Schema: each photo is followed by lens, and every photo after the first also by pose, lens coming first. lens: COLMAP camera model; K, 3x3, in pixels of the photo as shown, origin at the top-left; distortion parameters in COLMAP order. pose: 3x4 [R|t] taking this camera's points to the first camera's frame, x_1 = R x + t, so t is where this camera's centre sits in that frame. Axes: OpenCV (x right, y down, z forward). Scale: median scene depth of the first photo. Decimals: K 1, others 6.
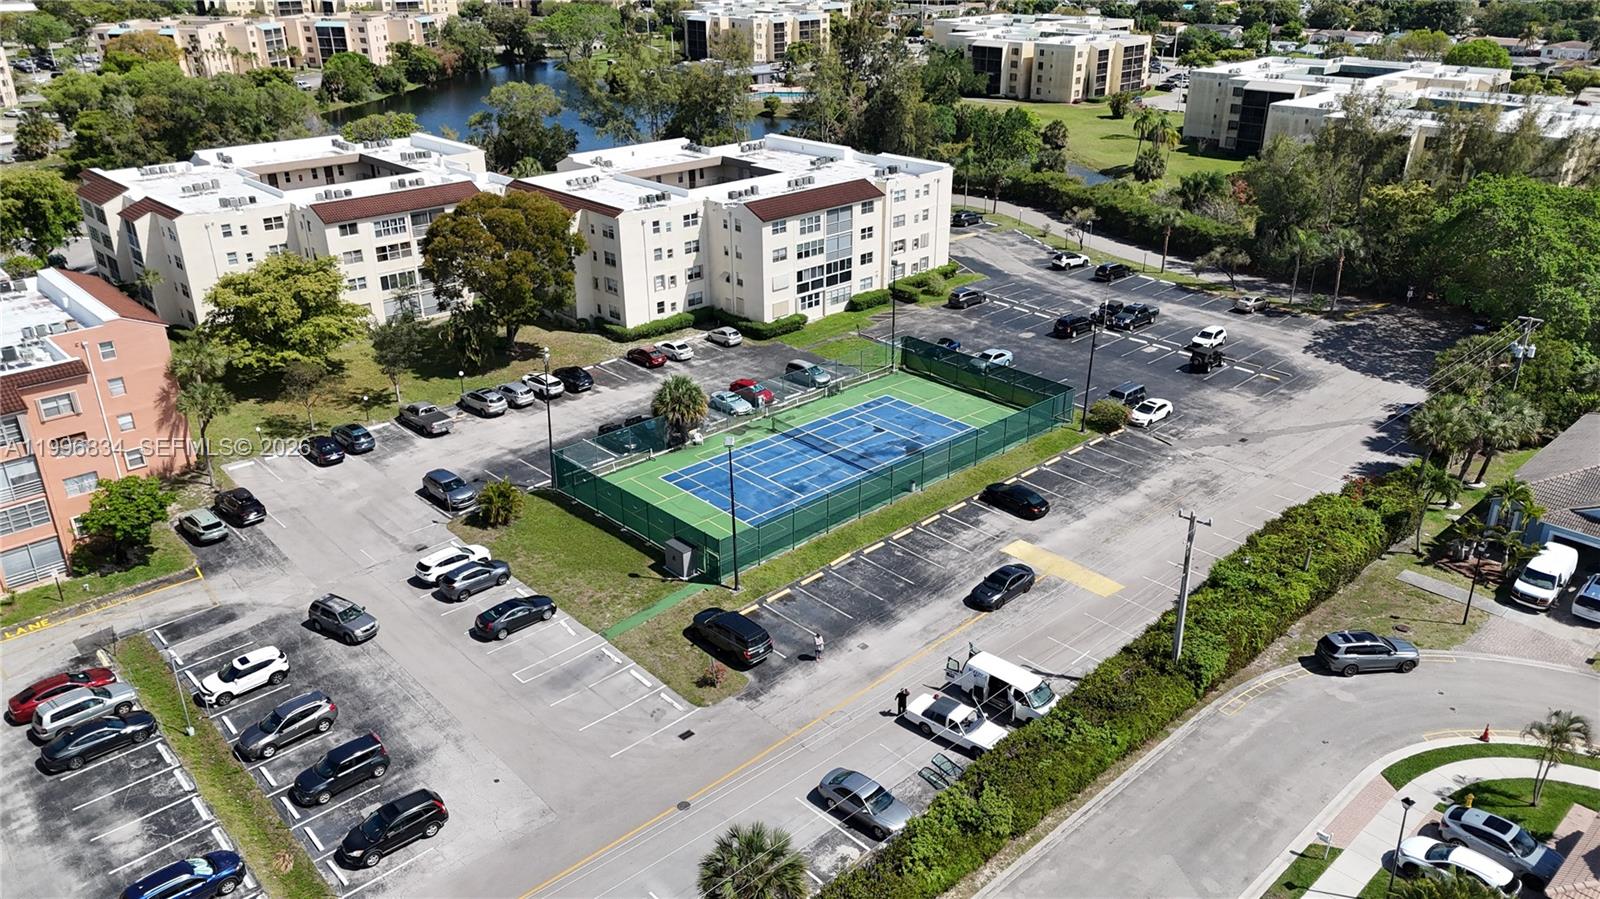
lens RADIAL K [[1176.9, 0, 800.0], [0, 1176.9, 449.5], [0, 0, 1]] dist [0.081372, -0.086653]
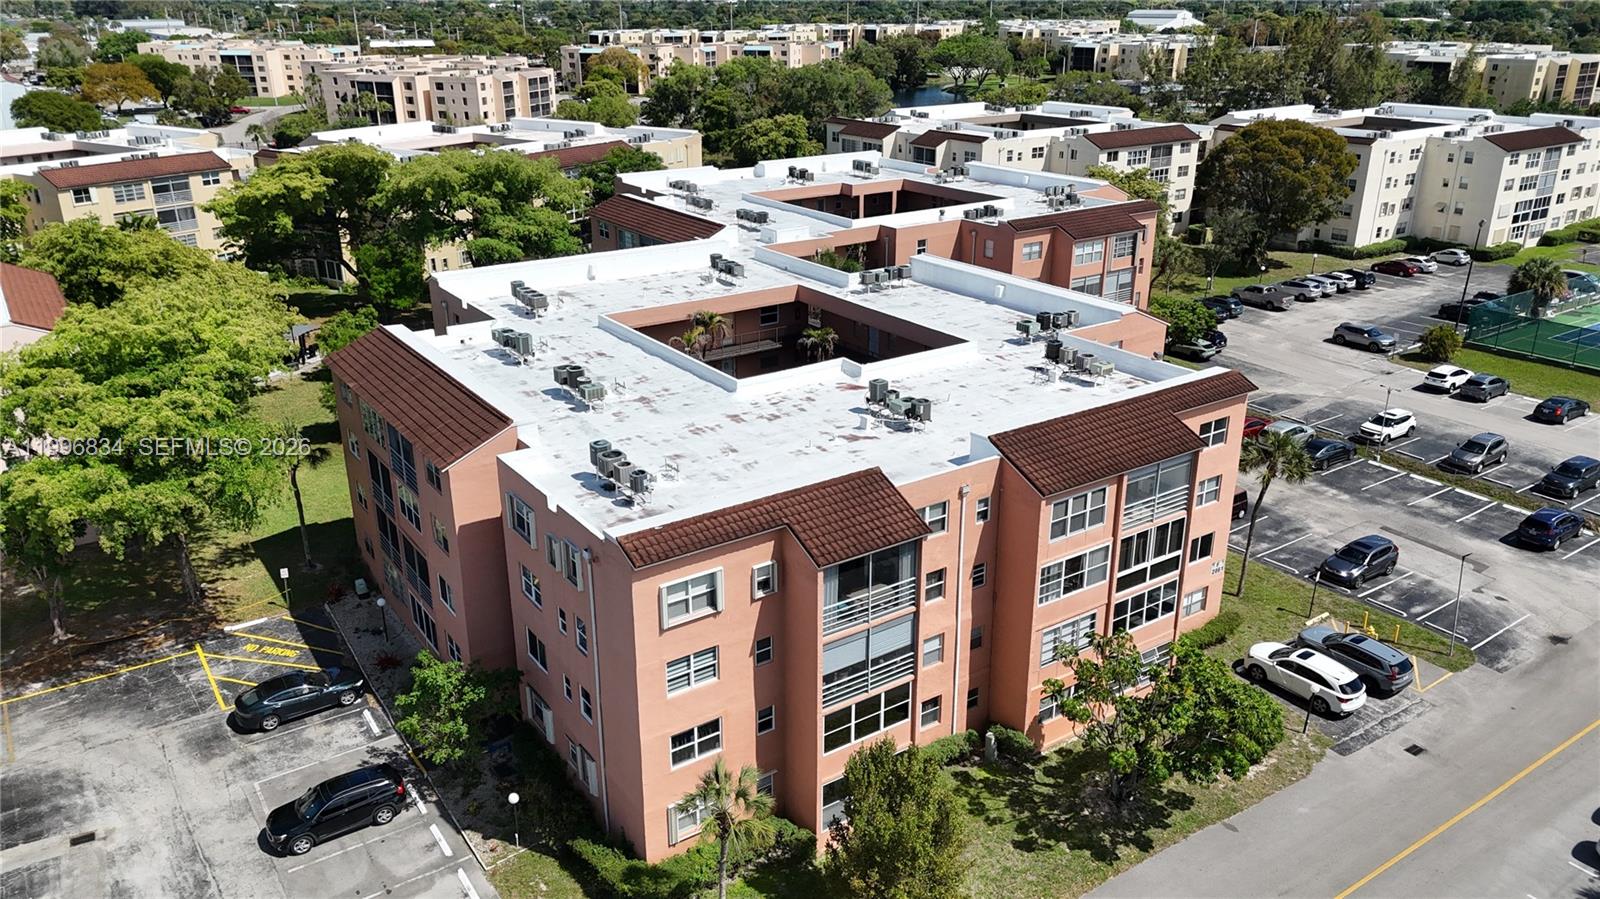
lens RADIAL K [[1176.9, 0, 800.0], [0, 1176.9, 449.5], [0, 0, 1]] dist [0.081372, -0.086653]
pose [[0.988364, 0.057804, -0.140698, -0.490218], [-0.064674, 0.996902, -0.044754, 0.169105], [0.137675, 0.053333, 0.989040, -0.171479]]
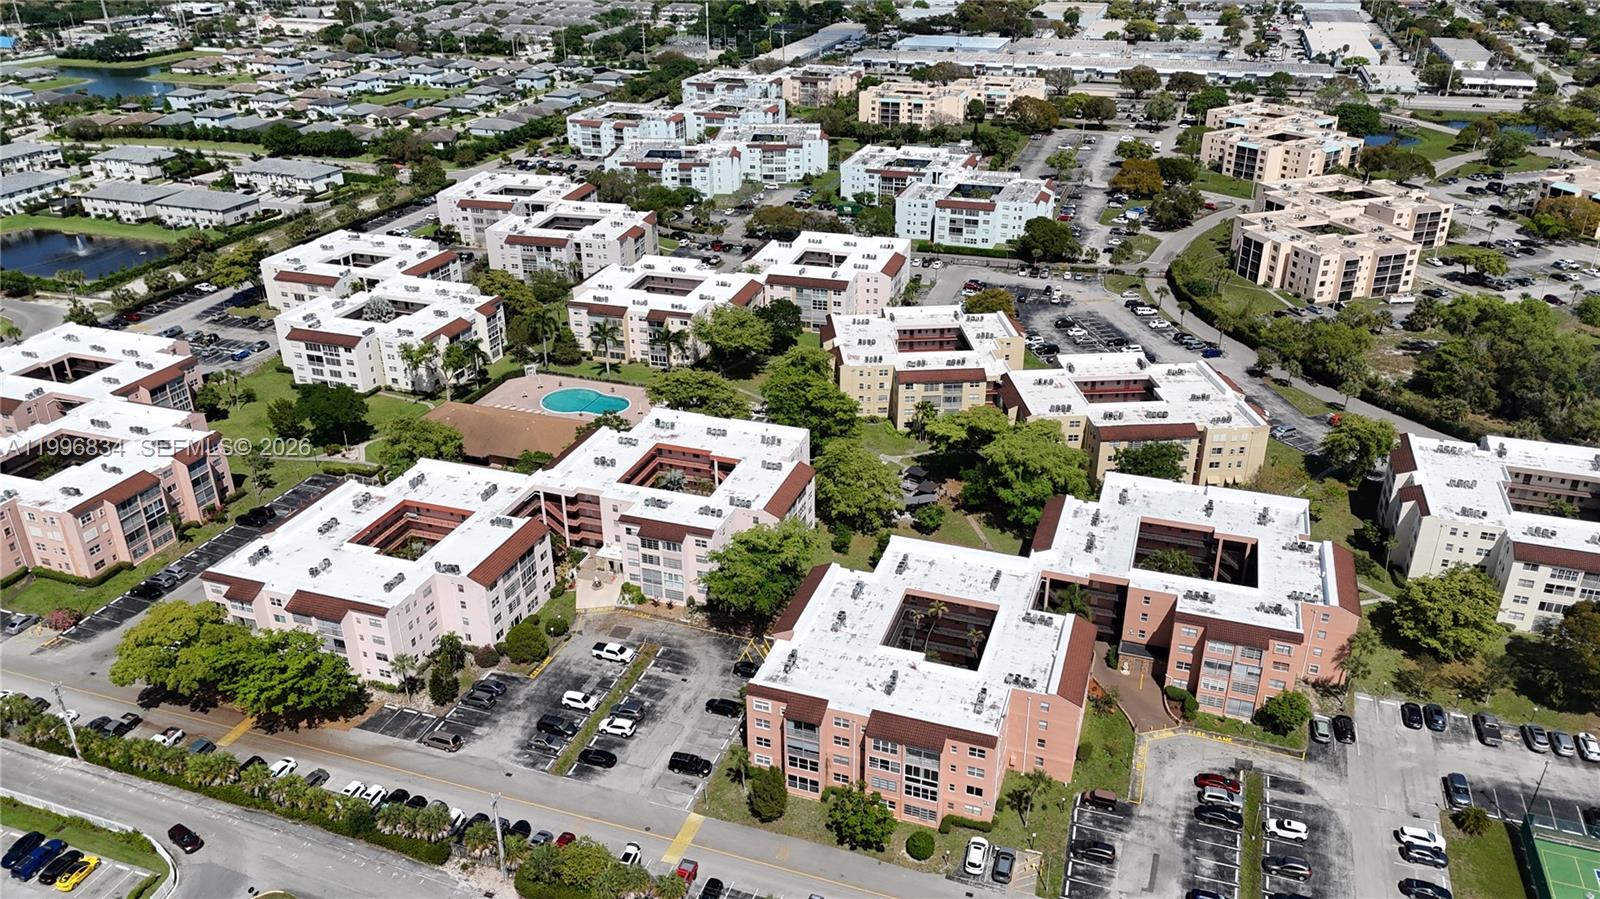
lens RADIAL K [[1176.9, 0, 800.0], [0, 1176.9, 449.5], [0, 0, 1]] dist [0.081372, -0.086653]
pose [[0.464993, 0.392481, -0.793562, 0.297502], [-0.358524, 0.903052, 0.236553, -0.331057], [0.809470, 0.174515, 0.560627, -0.541146]]
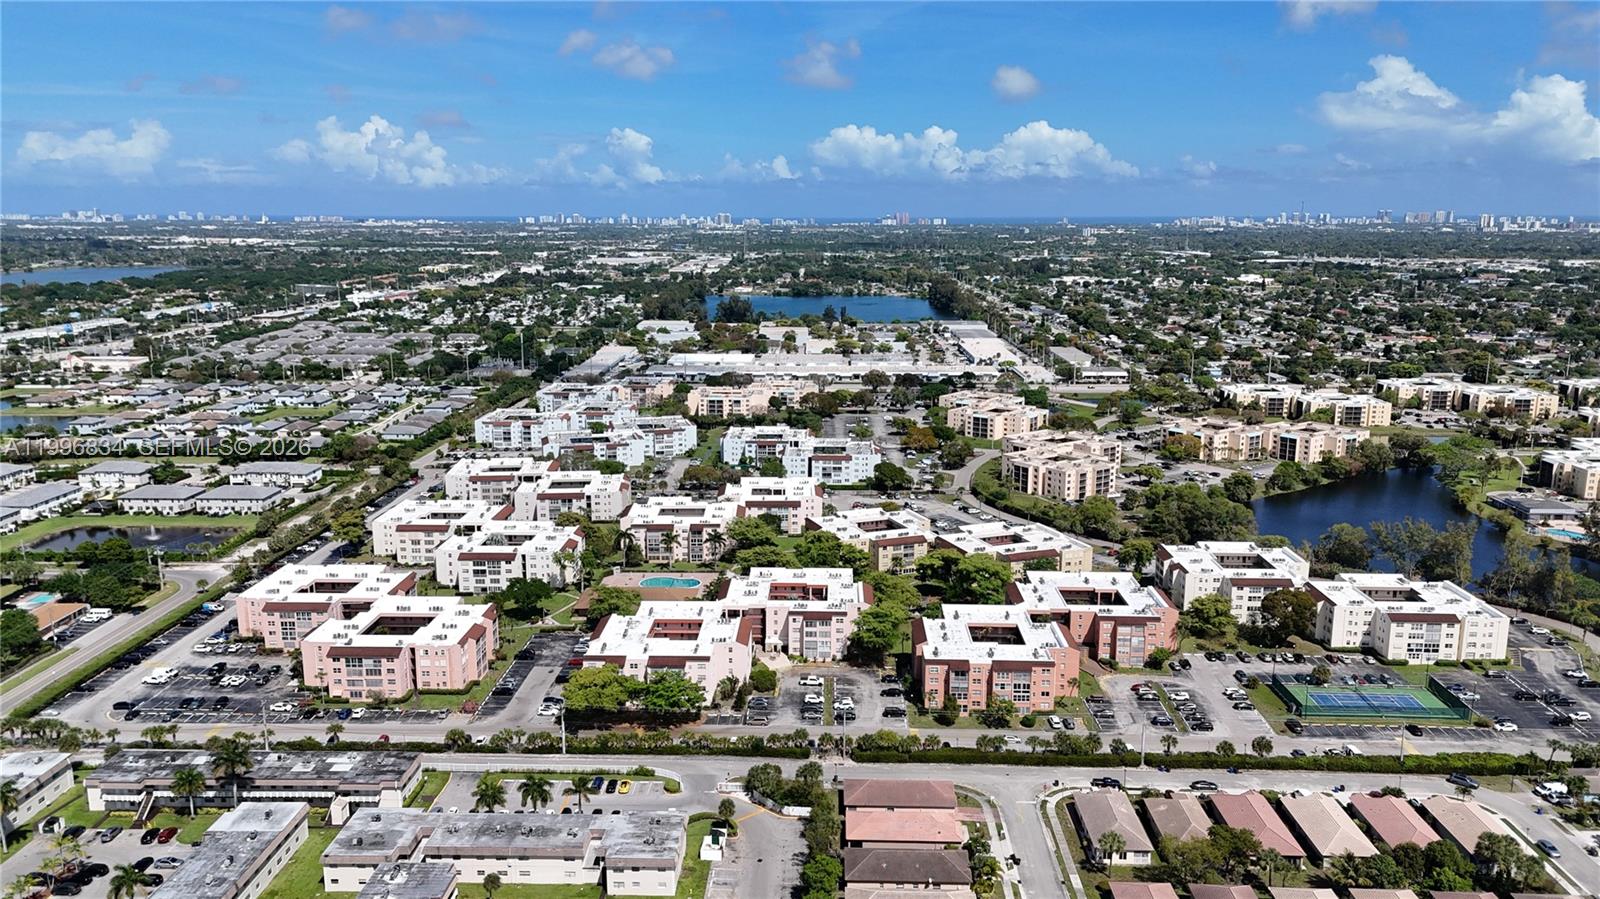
lens RADIAL K [[1176.9, 0, 800.0], [0, 1176.9, 449.5], [0, 0, 1]] dist [0.081372, -0.086653]
pose [[0.707692, 0.147480, -0.690957, 0.795432], [-0.293161, 0.951104, -0.097255, 0.087355], [0.642829, 0.271388, 0.716324, -1.816306]]
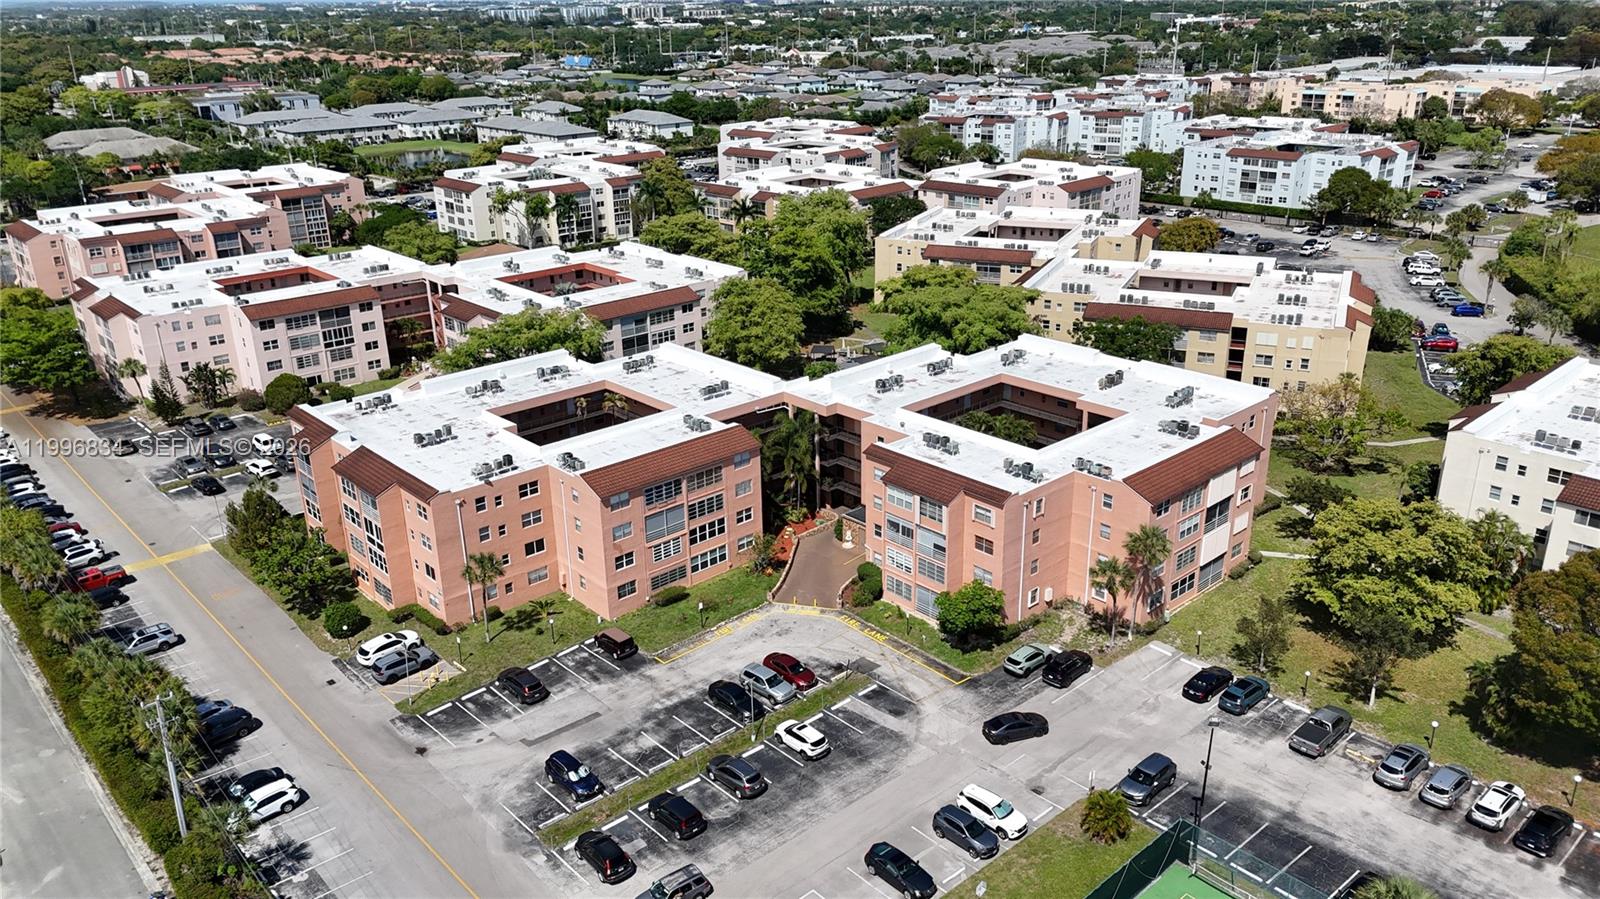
lens RADIAL K [[1176.9, 0, 800.0], [0, 1176.9, 449.5], [0, 0, 1]] dist [0.081372, -0.086653]
pose [[-0.016929, 0.366183, -0.930389, 0.338015], [-0.390375, 0.854248, 0.343319, -0.284965], [0.920500, 0.369013, 0.128487, 0.394039]]
